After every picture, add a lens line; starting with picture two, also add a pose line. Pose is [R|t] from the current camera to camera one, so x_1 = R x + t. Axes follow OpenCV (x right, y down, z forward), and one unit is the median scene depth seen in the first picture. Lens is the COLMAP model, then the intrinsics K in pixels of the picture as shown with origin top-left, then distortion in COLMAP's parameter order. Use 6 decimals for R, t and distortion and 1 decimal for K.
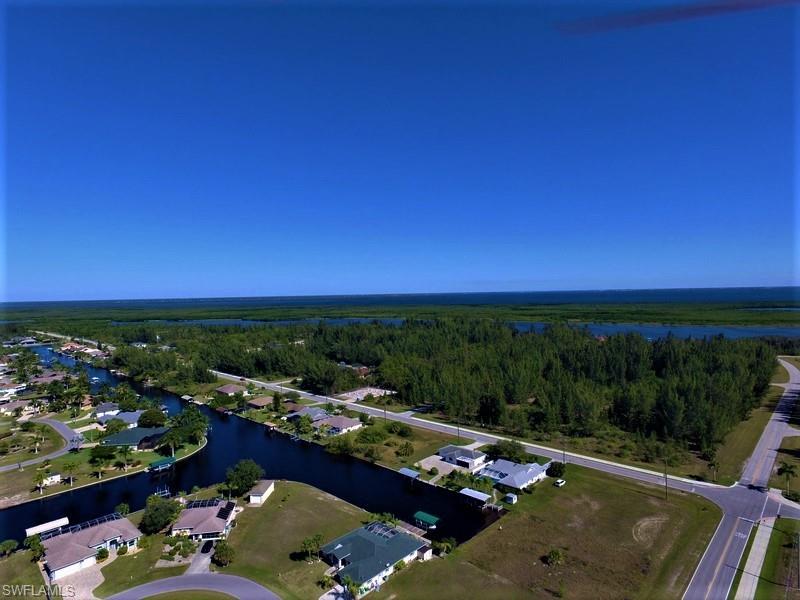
lens RADIAL K [[463.1, 0, 400.6], [0, 463.1, 301.0], [0, 0, 1]] dist [-0.020079, 0.018364]
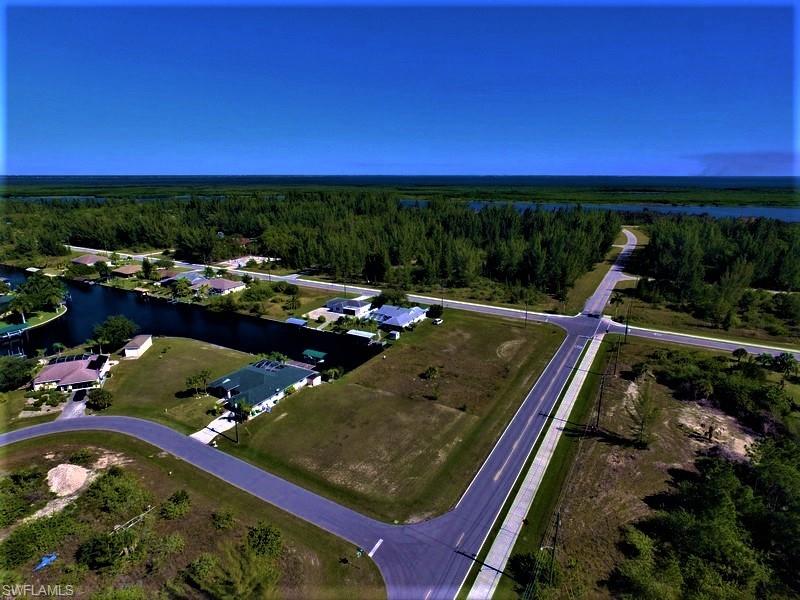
lens RADIAL K [[463.1, 0, 400.6], [0, 463.1, 301.0], [0, 0, 1]] dist [-0.020079, 0.018364]
pose [[0.970526, -0.042870, 0.237152, 0.001417], [-0.016401, 0.970020, 0.242473, 0.074327], [-0.240437, -0.239216, 0.940726, 0.001110]]
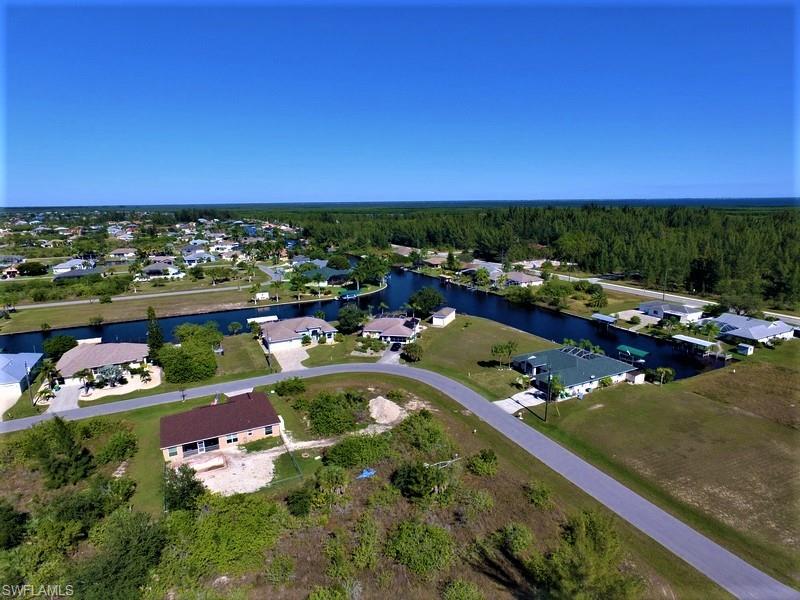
lens RADIAL K [[463.1, 0, 400.6], [0, 463.1, 301.0], [0, 0, 1]] dist [-0.020079, 0.018364]
pose [[0.941310, 0.080154, -0.327888, -0.058728], [-0.013568, 0.979597, 0.200515, 0.160025], [0.337270, -0.184298, 0.923192, 0.057280]]
